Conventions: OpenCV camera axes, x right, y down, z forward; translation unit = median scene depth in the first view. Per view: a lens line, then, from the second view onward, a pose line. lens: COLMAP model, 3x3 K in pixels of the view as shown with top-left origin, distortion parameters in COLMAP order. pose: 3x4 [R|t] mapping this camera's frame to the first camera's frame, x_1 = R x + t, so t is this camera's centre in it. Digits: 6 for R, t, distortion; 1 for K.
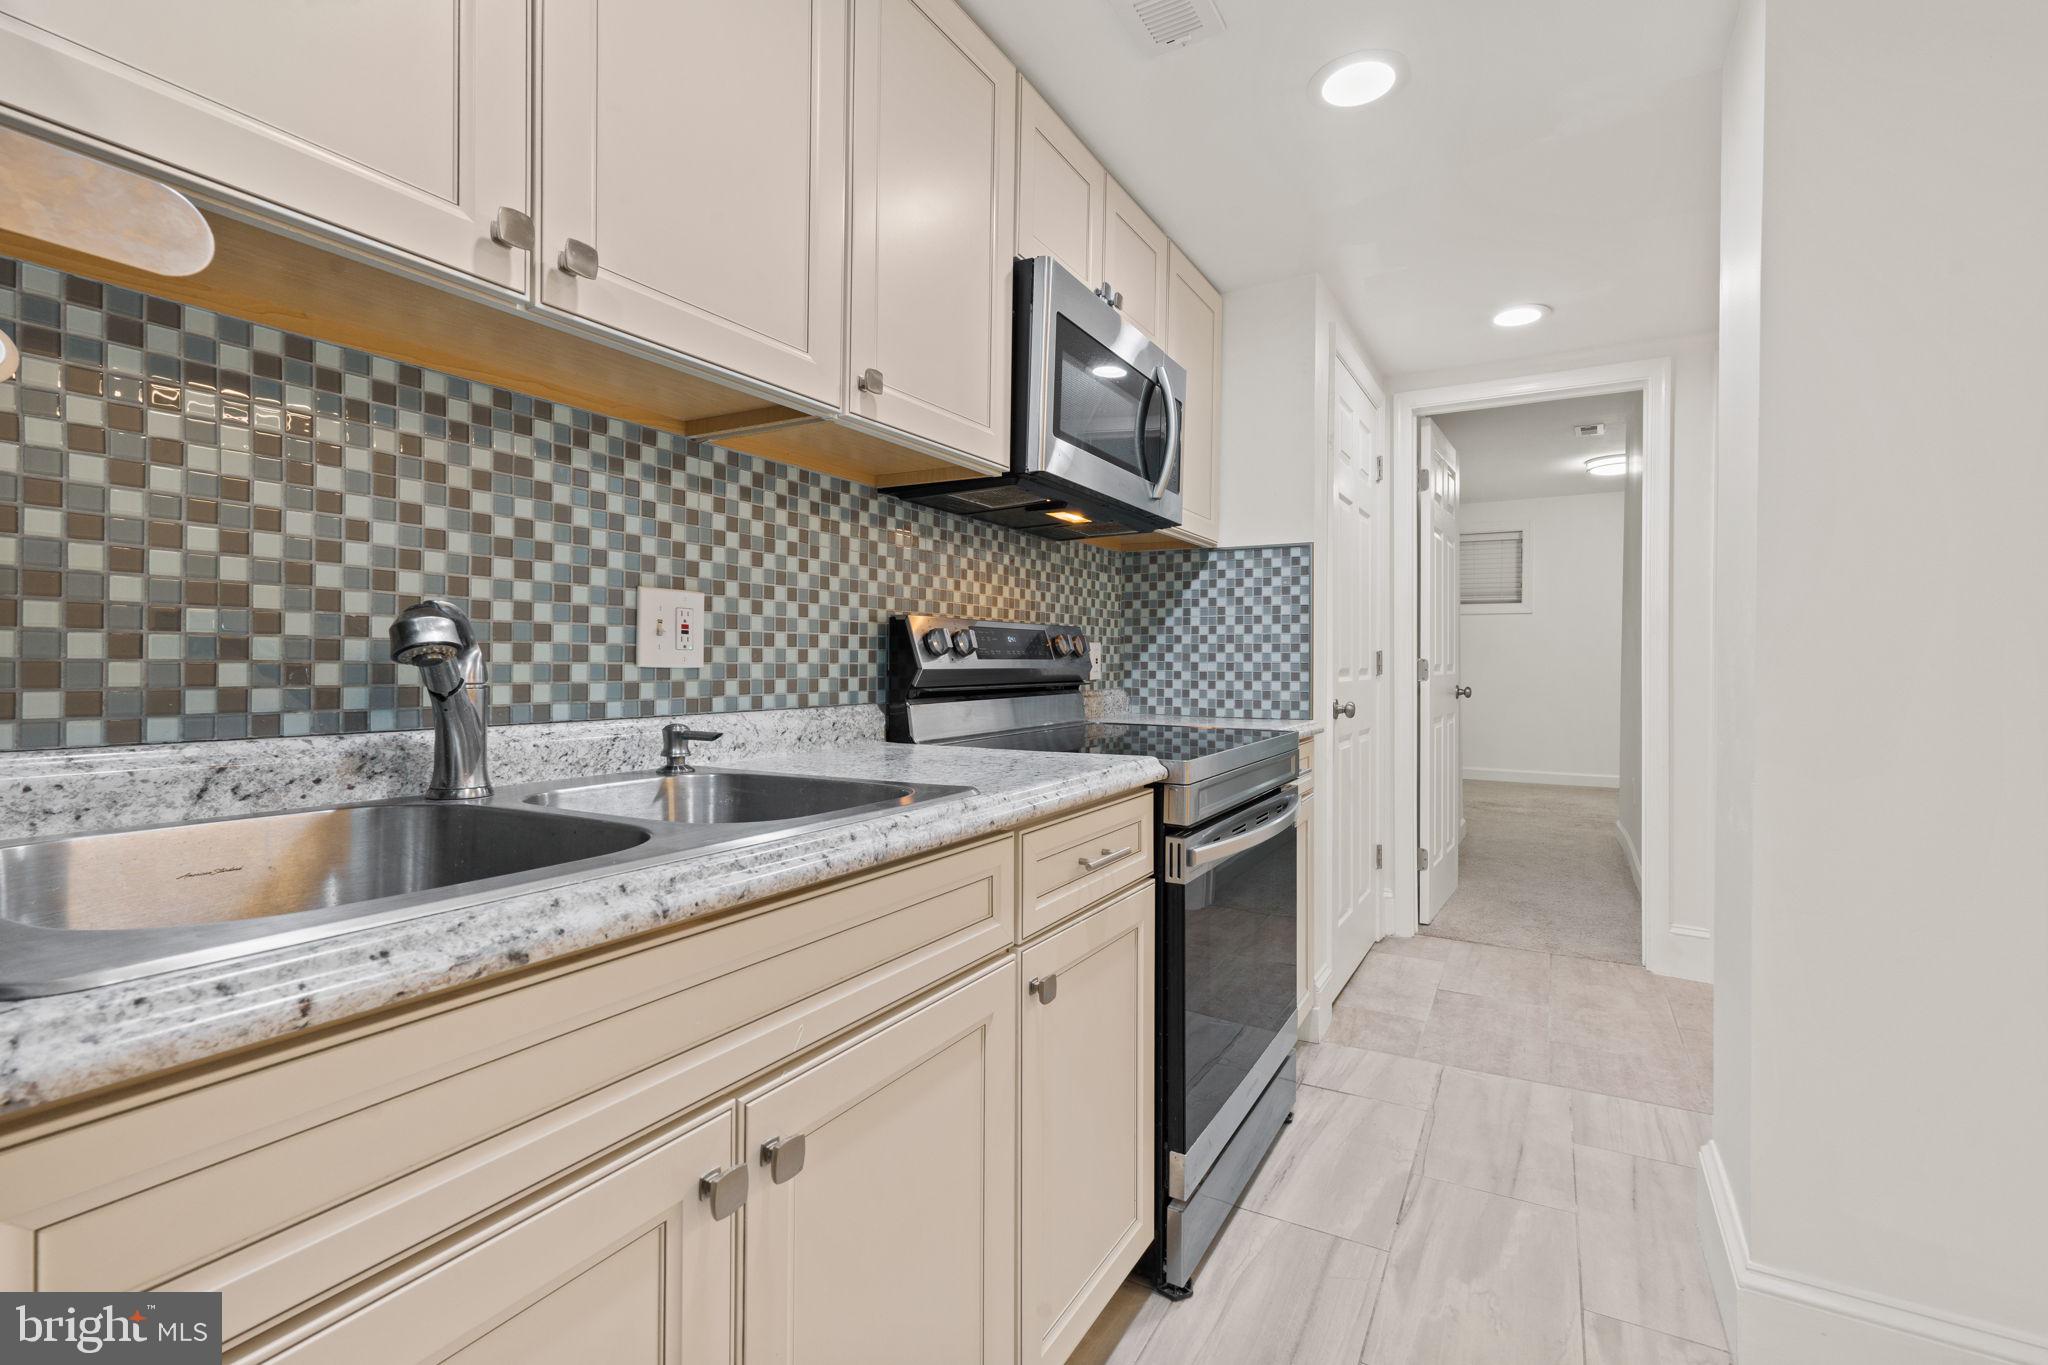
lens RADIAL K [[904.0, 0, 1025.9], [0, 904.0, 671.2], [0, 0, 1]] dist [0.002572, 0.000262]
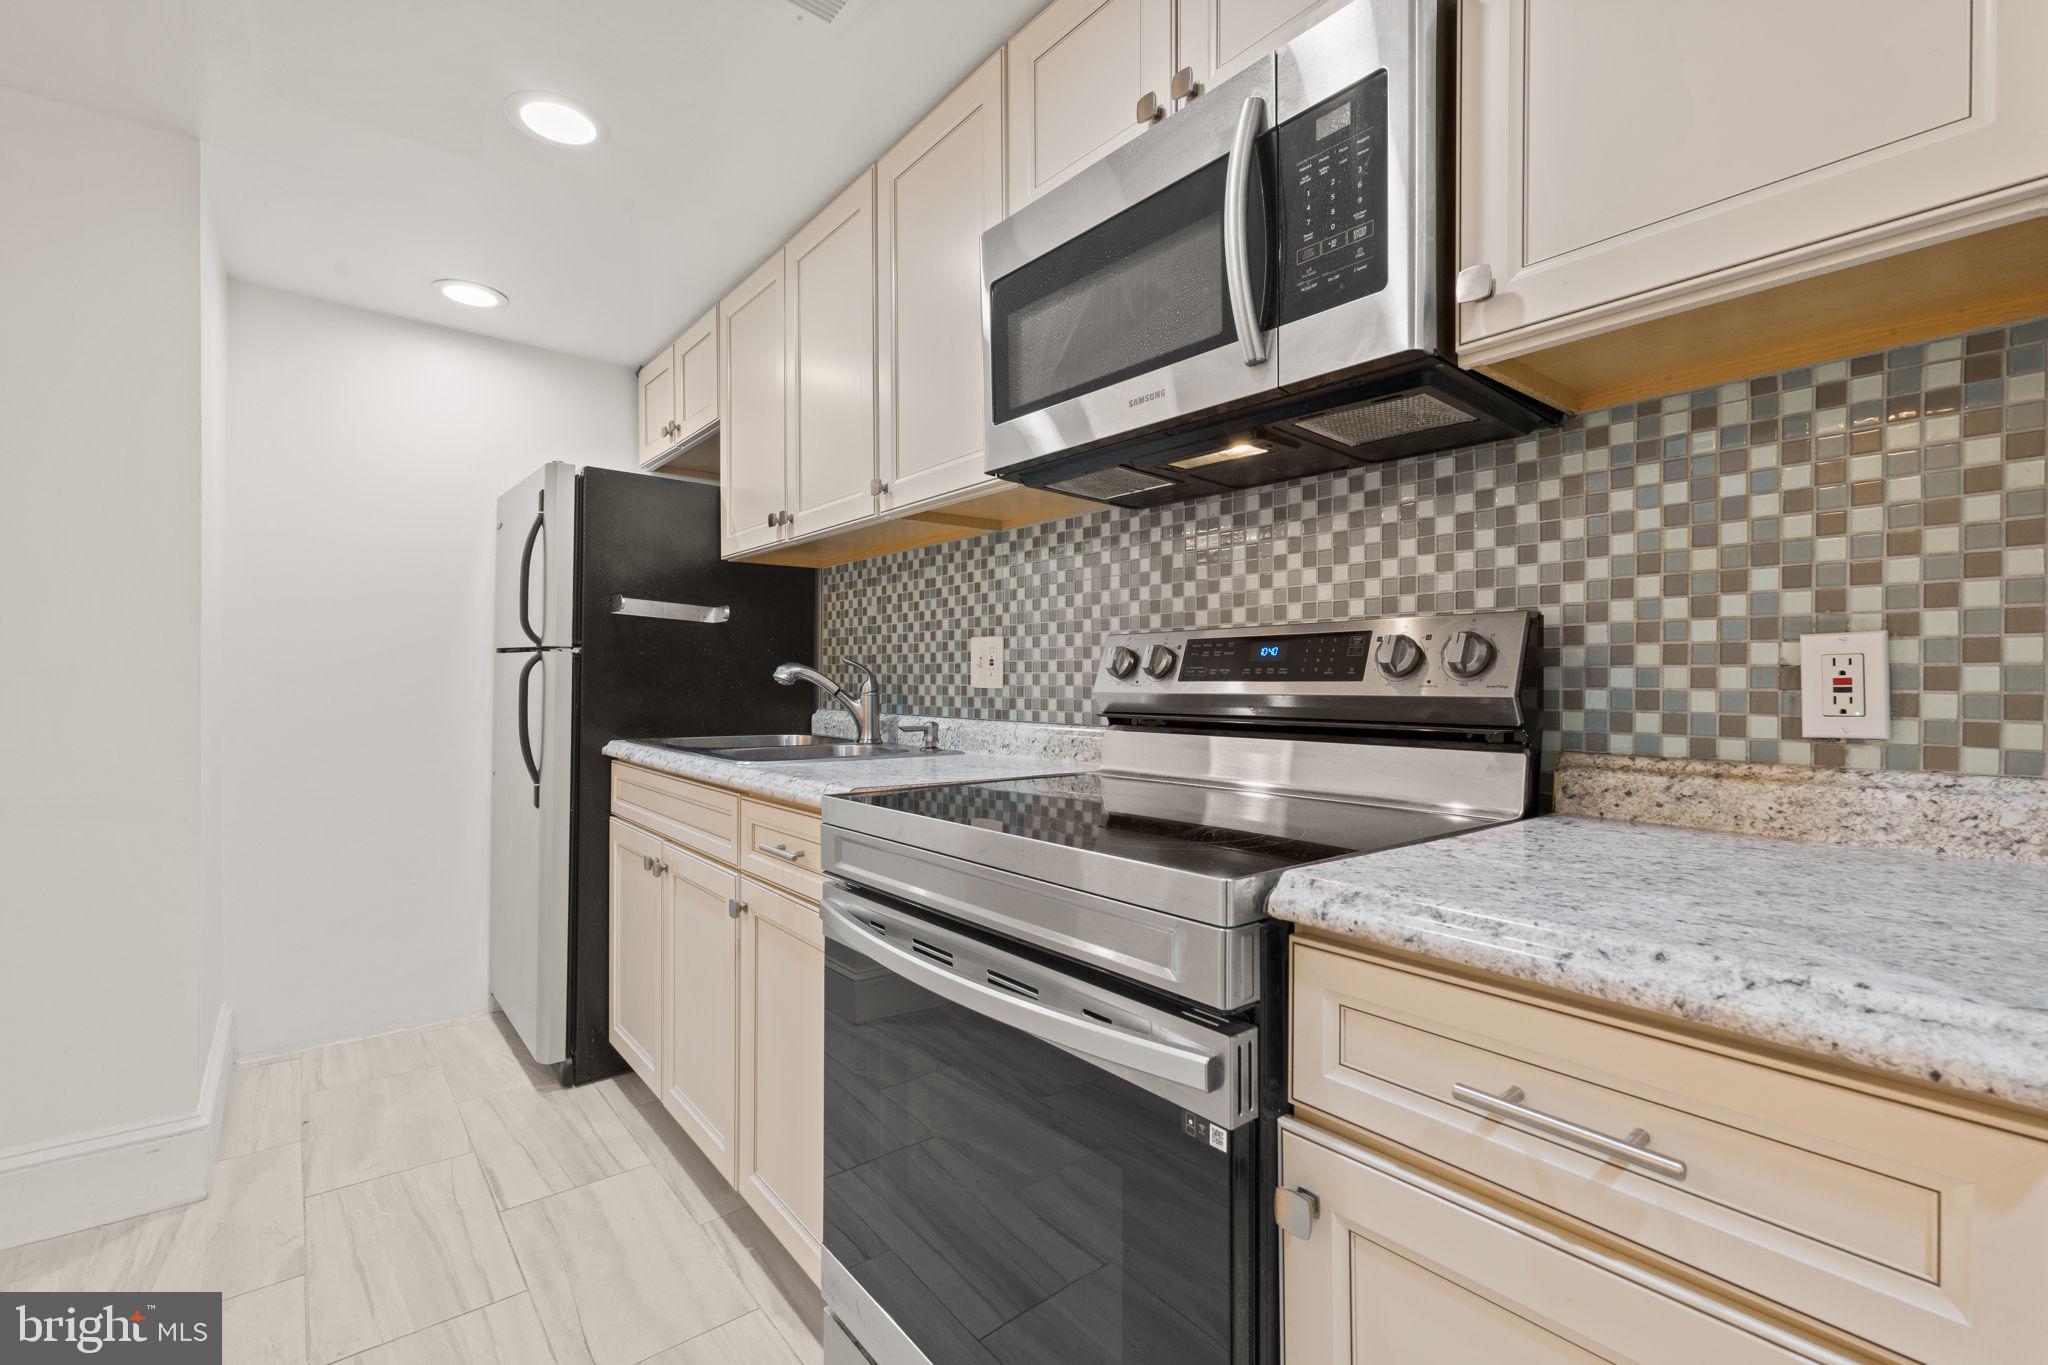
lens RADIAL K [[889.6, 0, 1024.0], [0, 889.6, 682.5], [0, 0, 1]] dist [0.001172, 0.000422]
pose [[-0.346846, -0.004119, -0.937913, 0.870118], [-0.014221, 0.999898, 0.000868, -0.013719], [0.937814, 0.013639, -0.346869, 1.392438]]
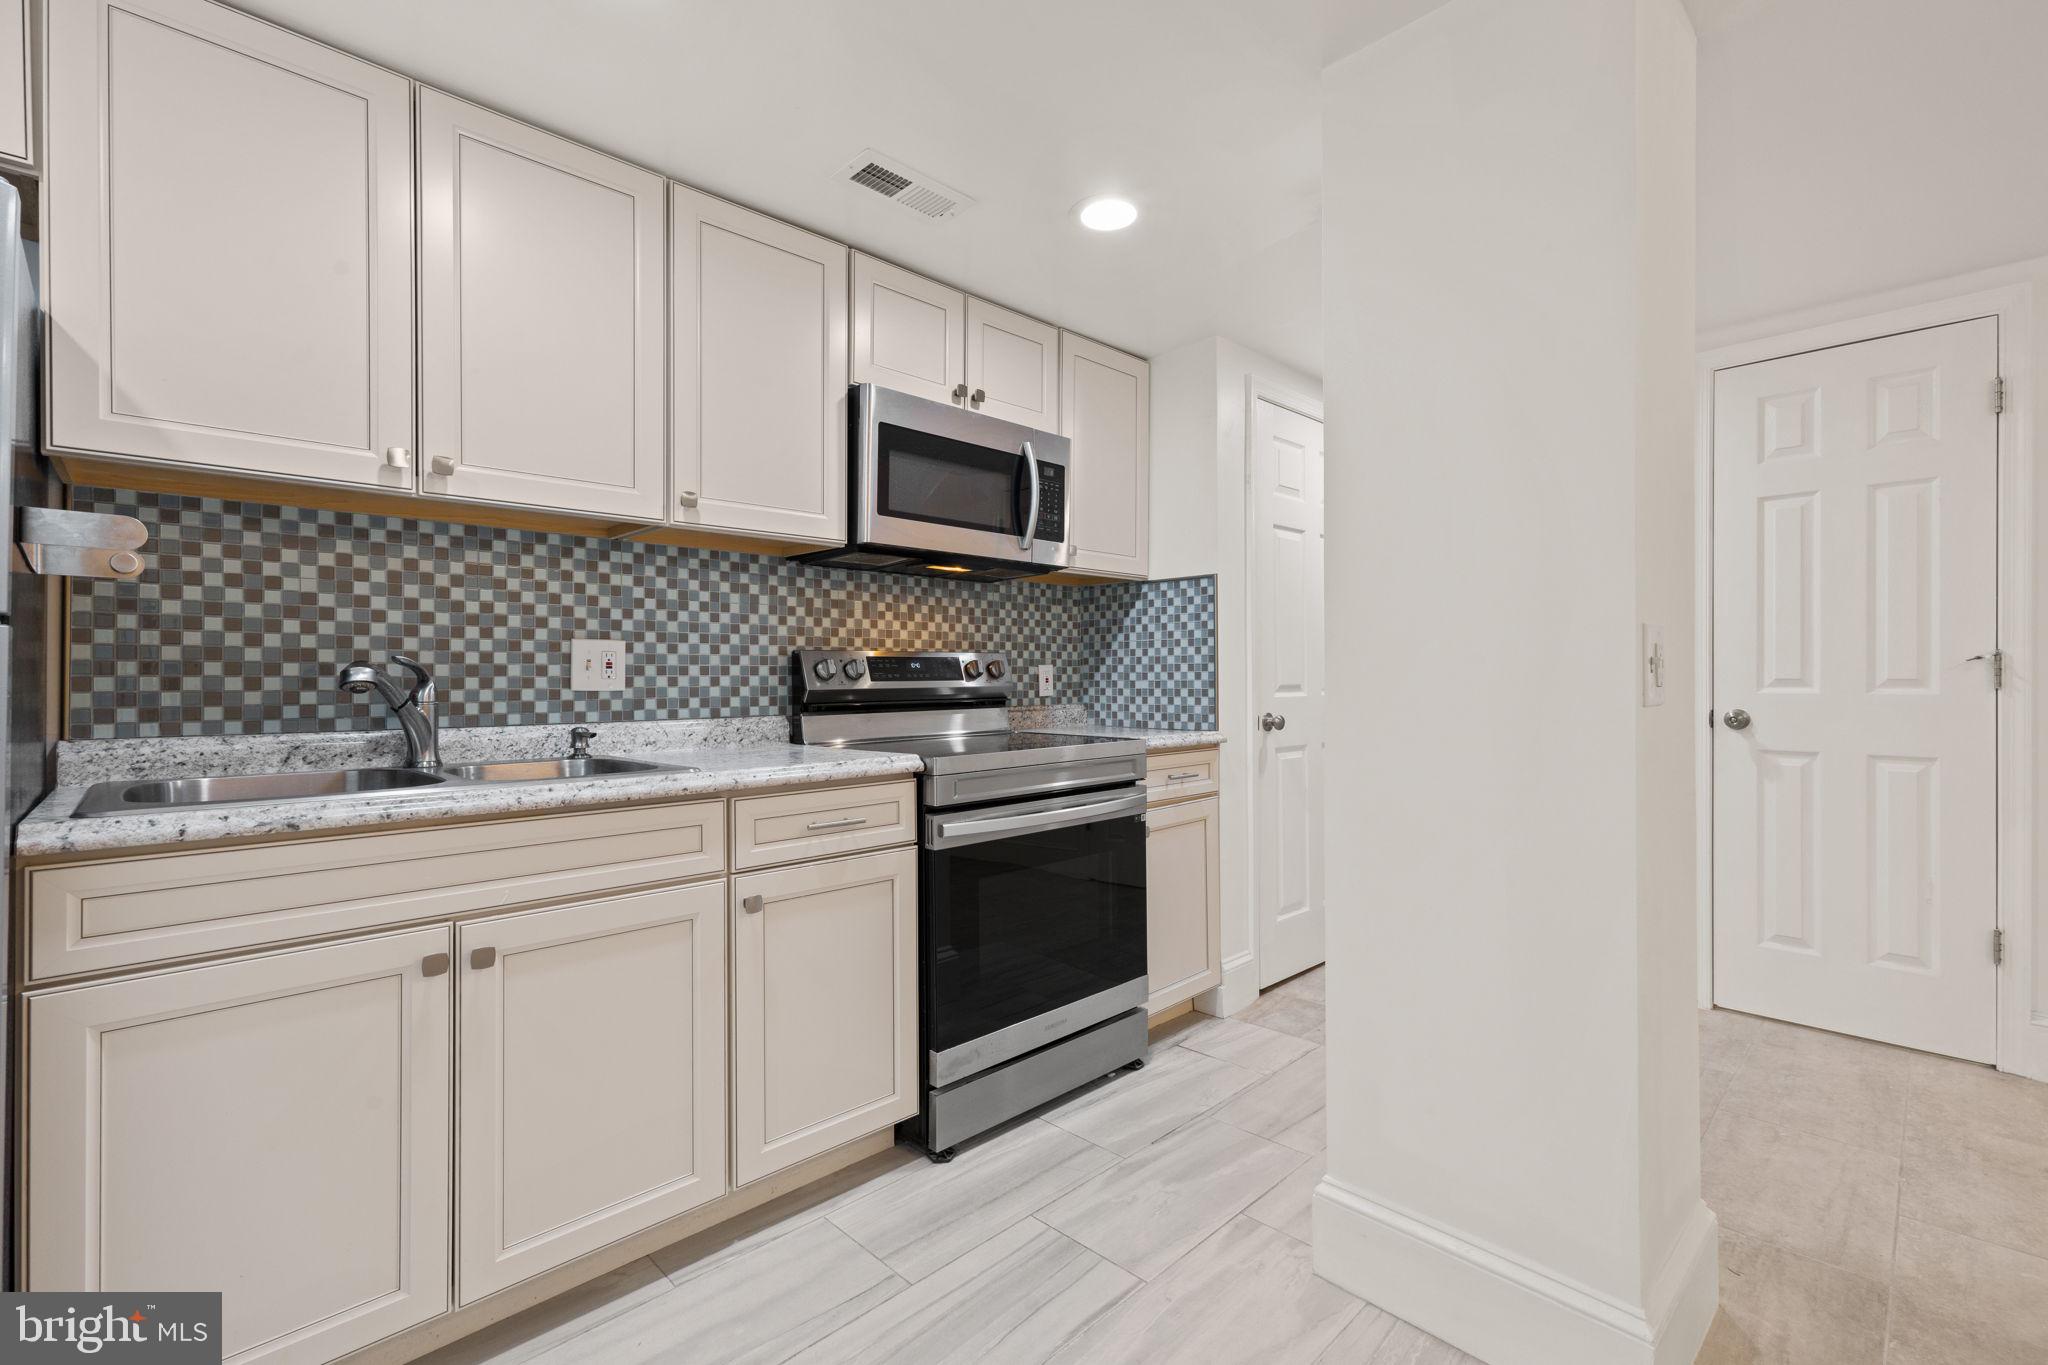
lens RADIAL K [[889.6, 0, 1024.0], [0, 889.6, 682.5], [0, 0, 1]] dist [0.001172, 0.000422]
pose [[0.960856, -0.008561, -0.276917, 0.629630], [0.007367, 0.999959, -0.005351, -0.004084], [0.276951, 0.003102, 0.960879, -0.214766]]
